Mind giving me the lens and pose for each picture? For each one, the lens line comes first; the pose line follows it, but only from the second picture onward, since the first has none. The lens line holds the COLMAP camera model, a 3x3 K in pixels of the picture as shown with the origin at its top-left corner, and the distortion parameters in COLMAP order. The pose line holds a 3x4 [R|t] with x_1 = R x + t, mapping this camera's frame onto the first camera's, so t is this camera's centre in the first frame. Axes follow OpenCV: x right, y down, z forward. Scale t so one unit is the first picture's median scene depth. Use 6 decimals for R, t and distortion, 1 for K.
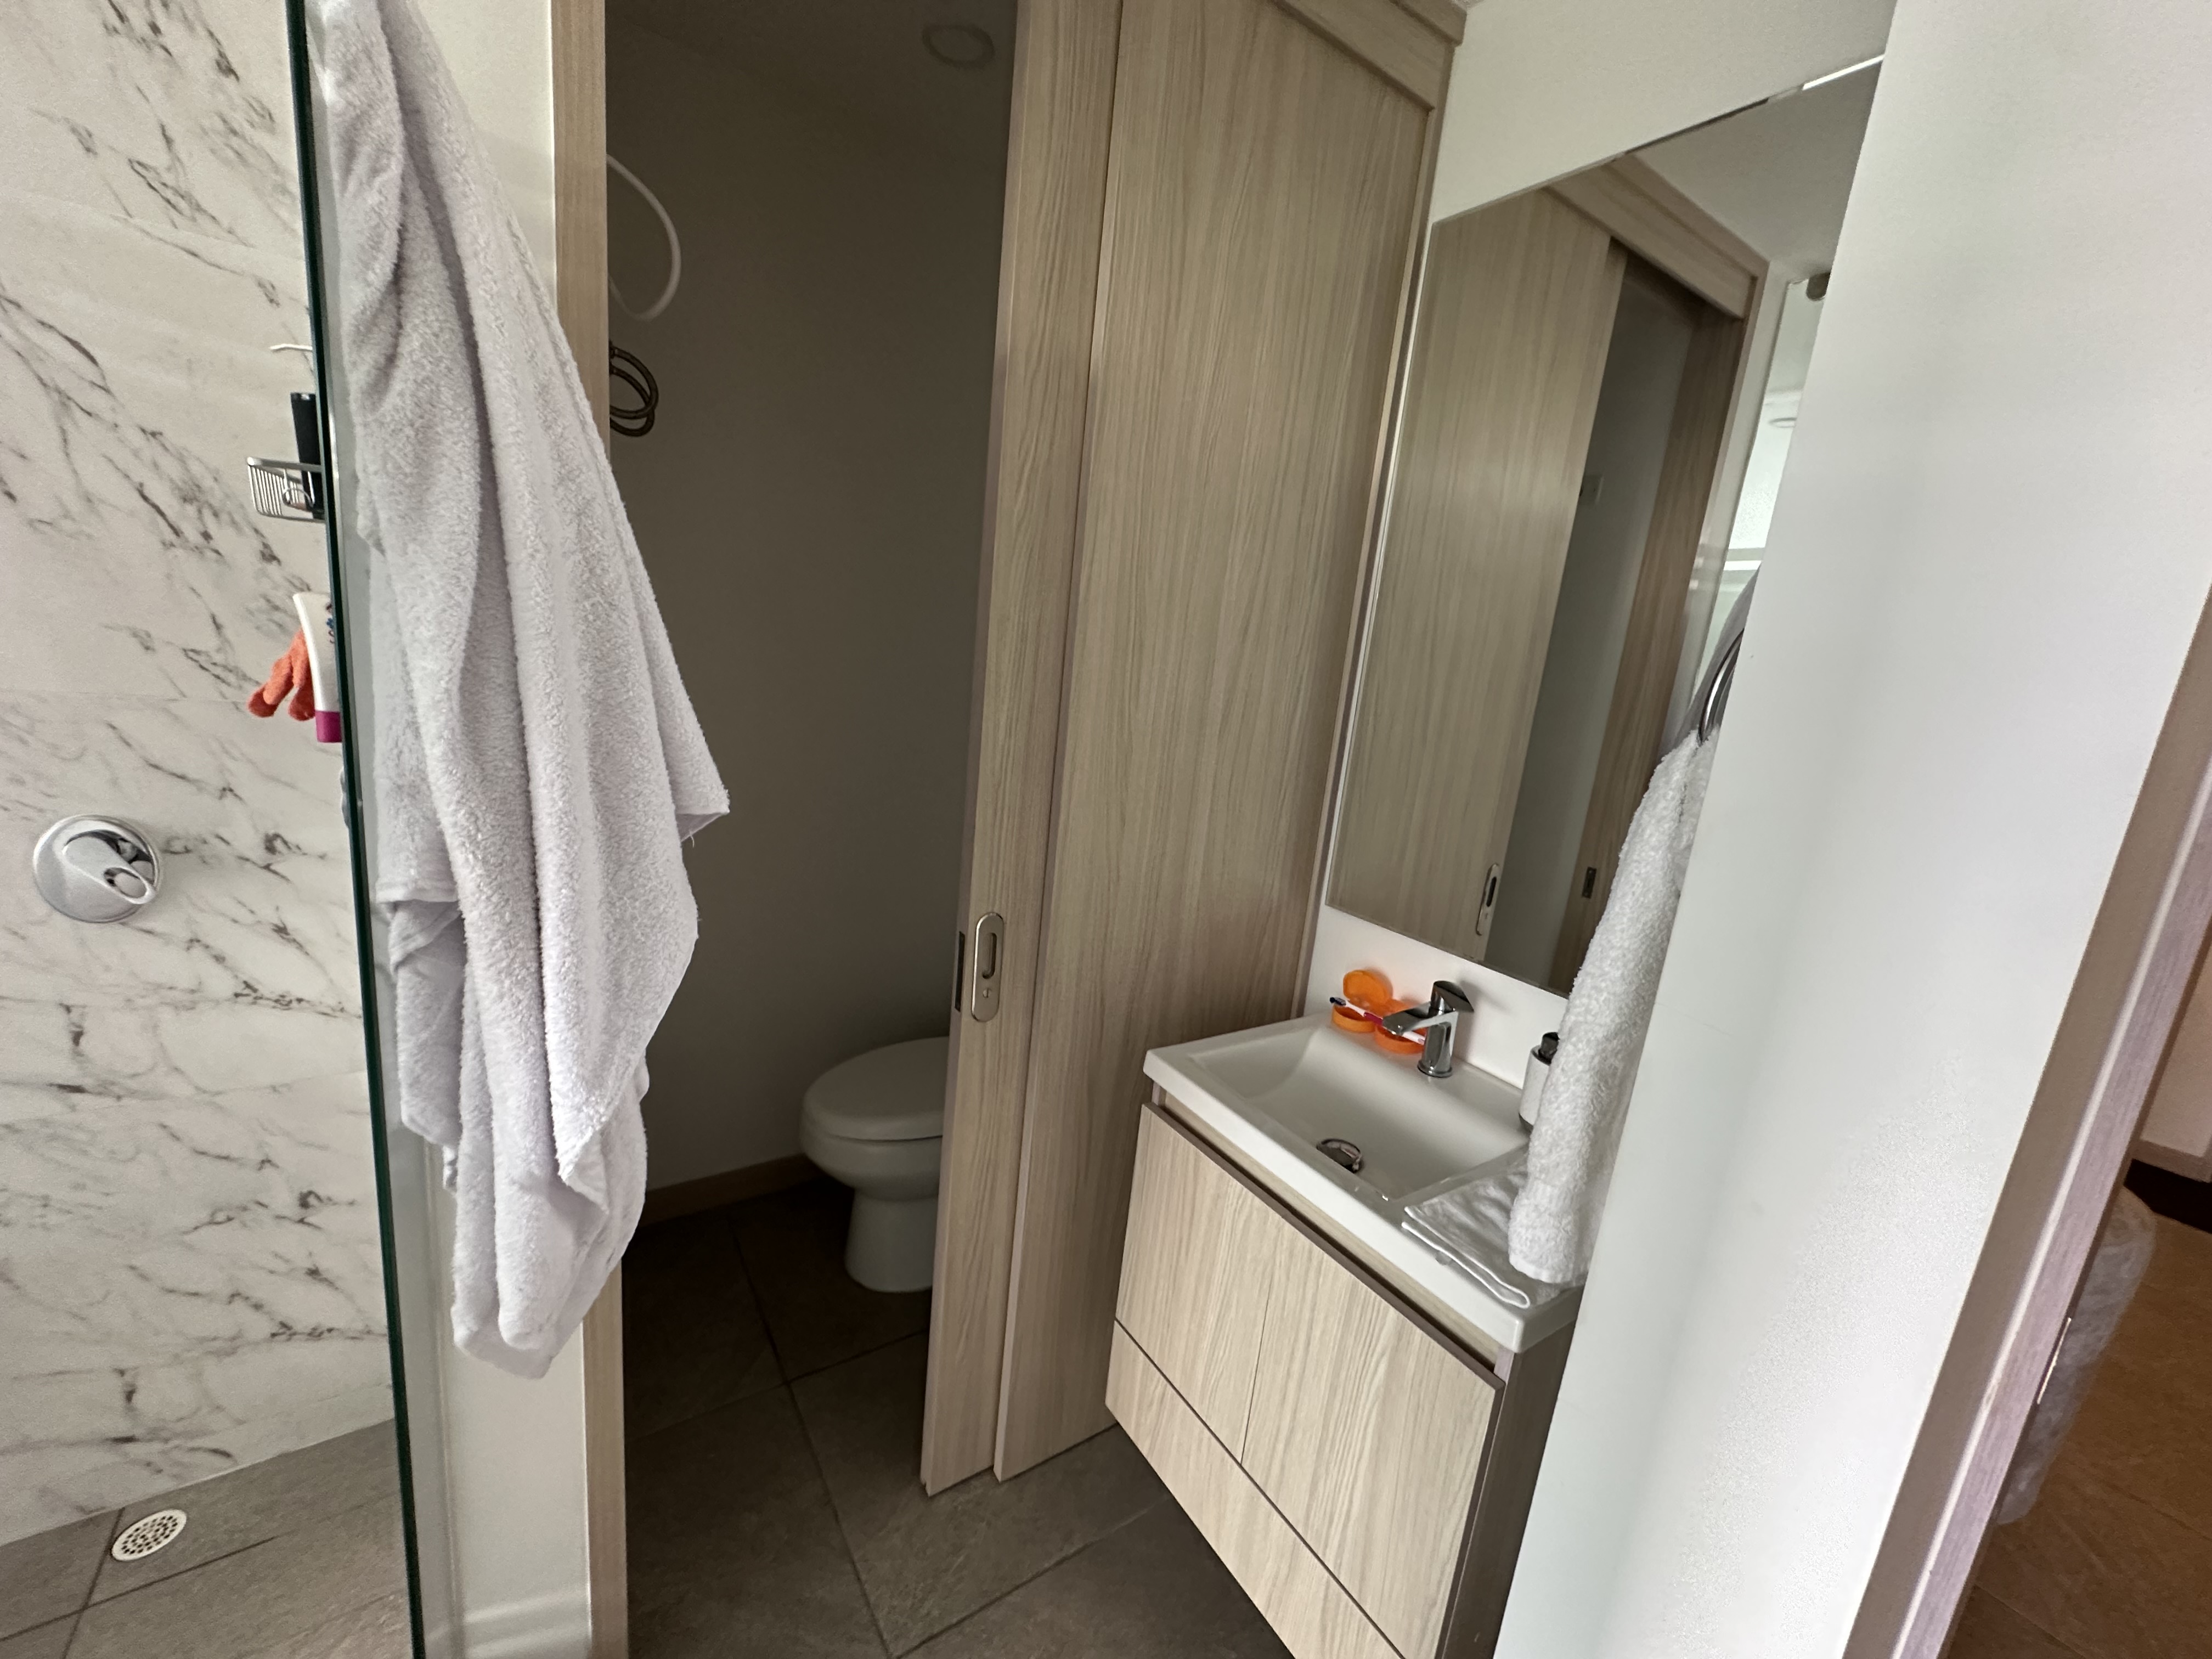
lens RADIAL K [[880.9, 0, 1107.5], [0, 880.9, 825.4], [0, 0, 1]] dist [-0.002145, 0.000394]
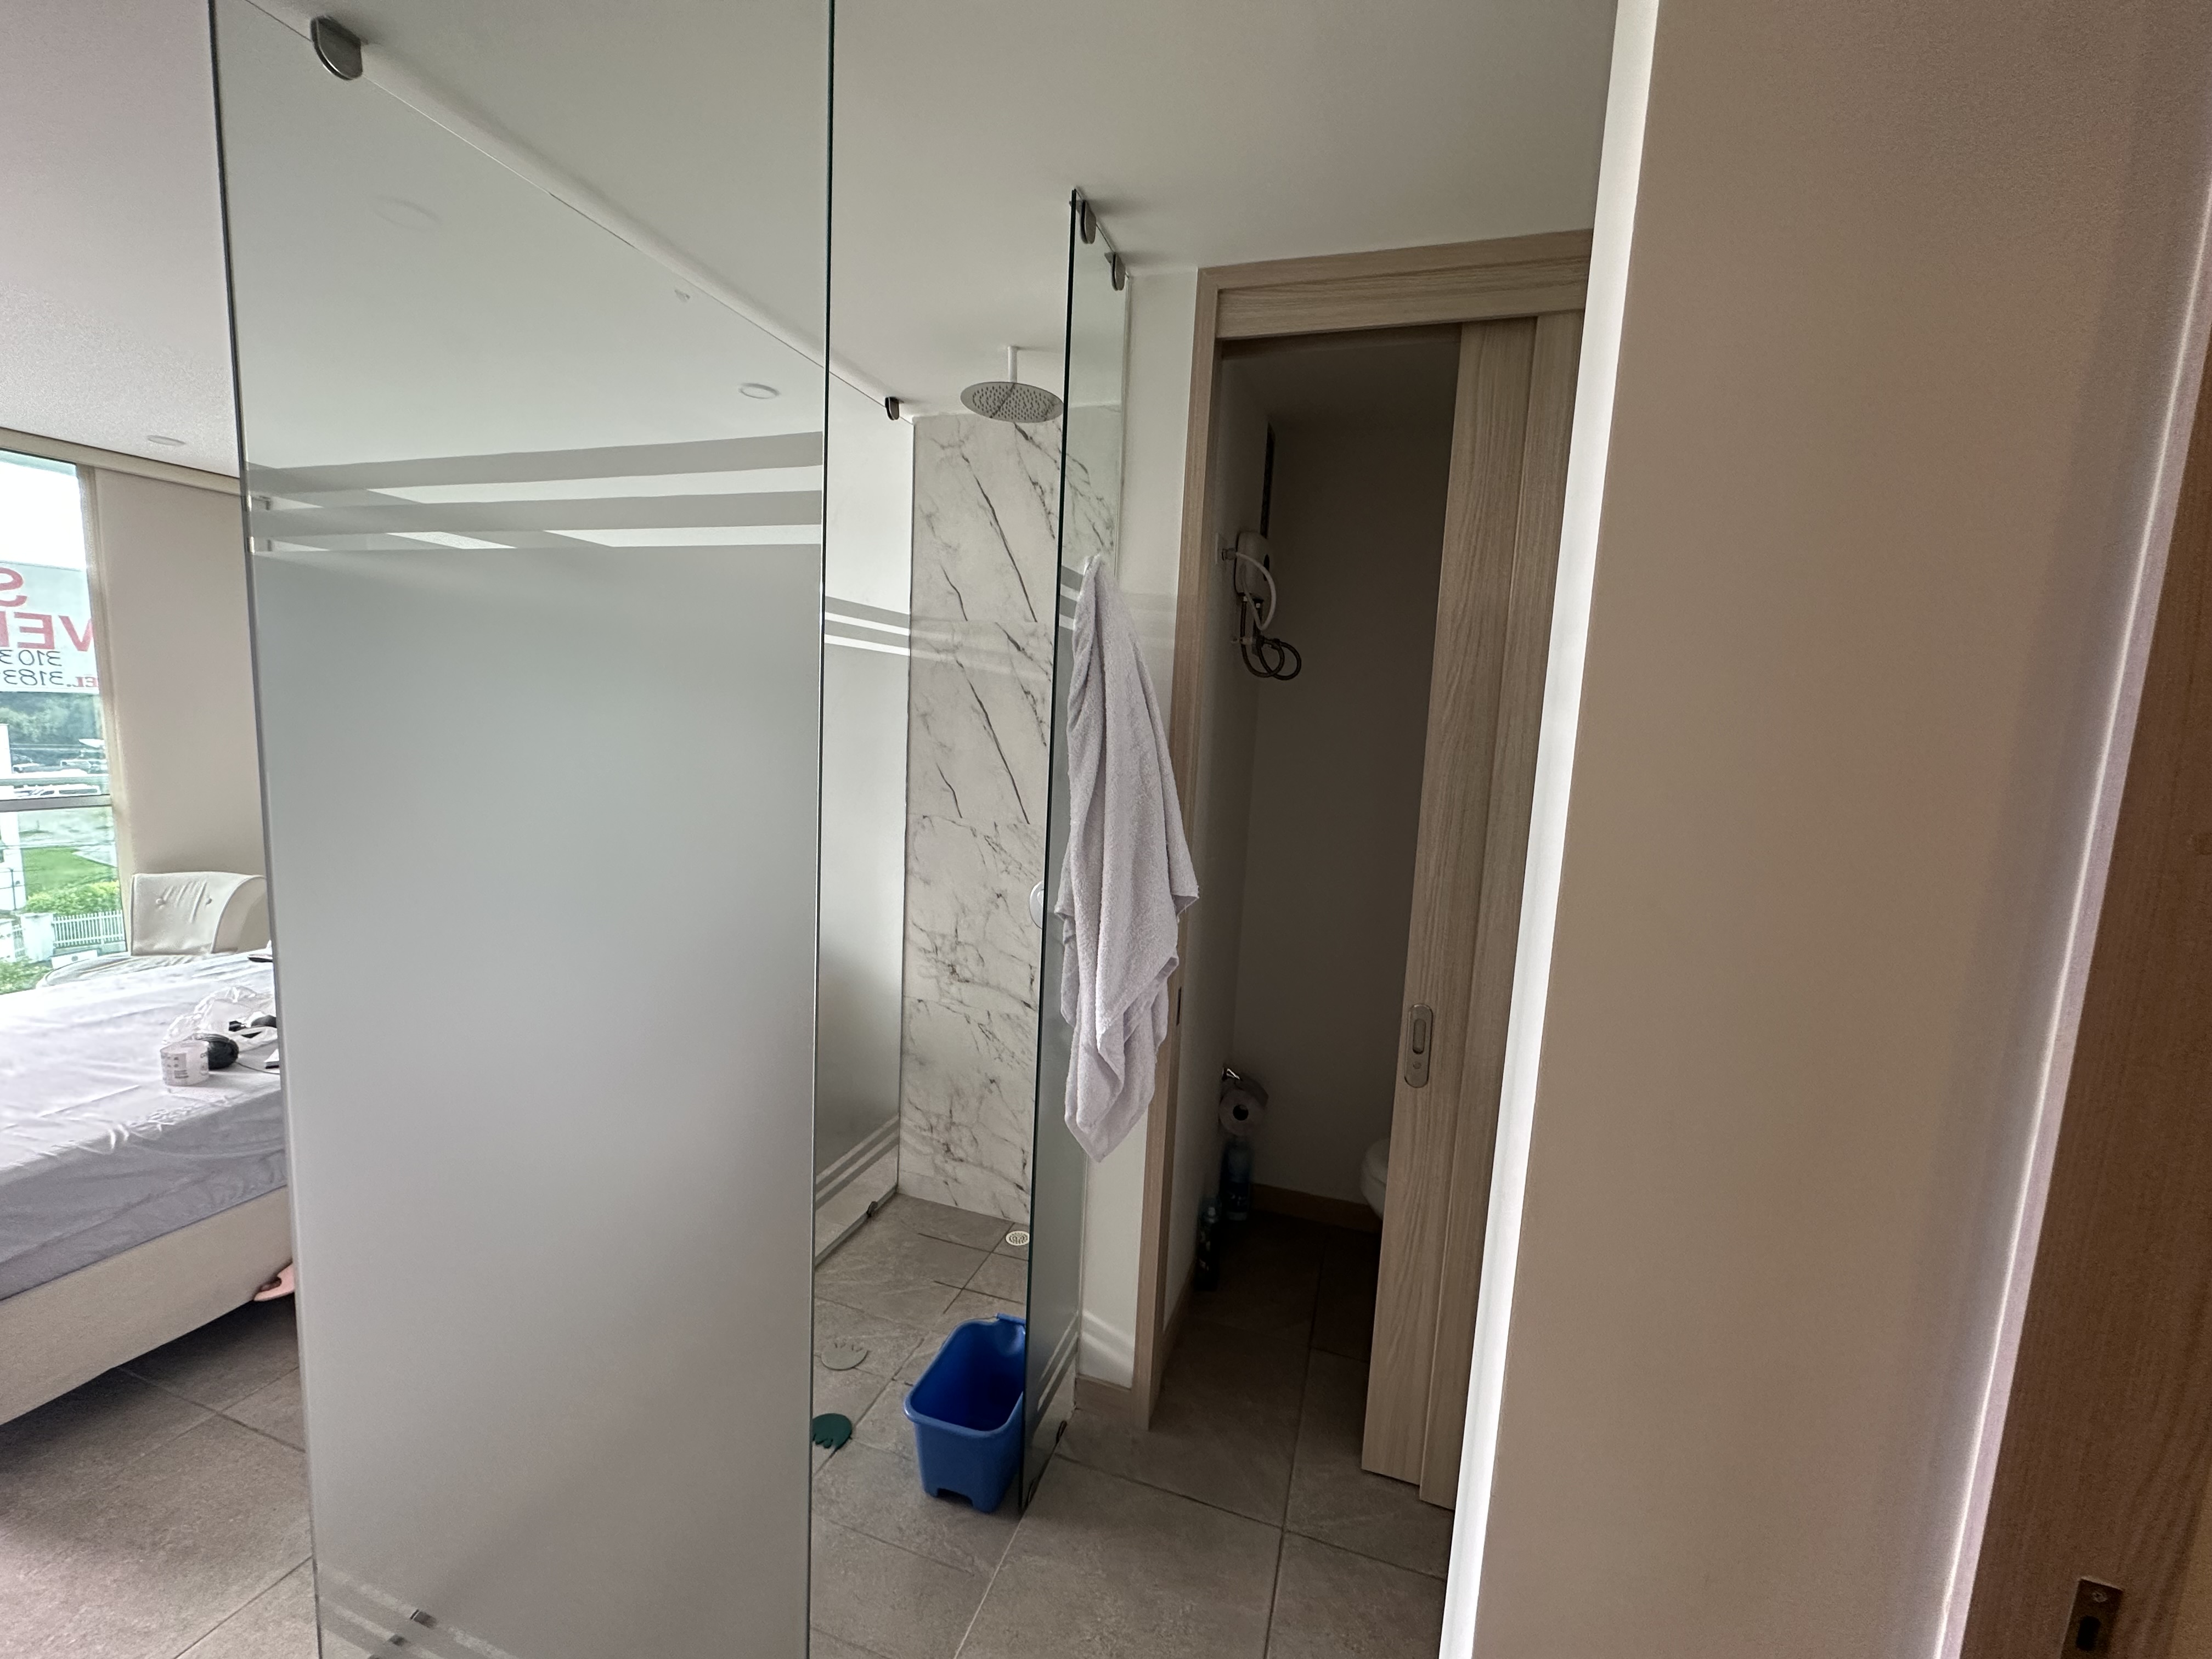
lens RADIAL K [[880.9, 0, 1107.5], [0, 880.9, 825.4], [0, 0, 1]] dist [-0.002145, 0.000394]
pose [[0.615696, 0.029503, -0.787431, 1.015070], [-0.148811, 0.985671, -0.079425, 0.013336], [0.773804, 0.166080, 0.611264, -0.390809]]
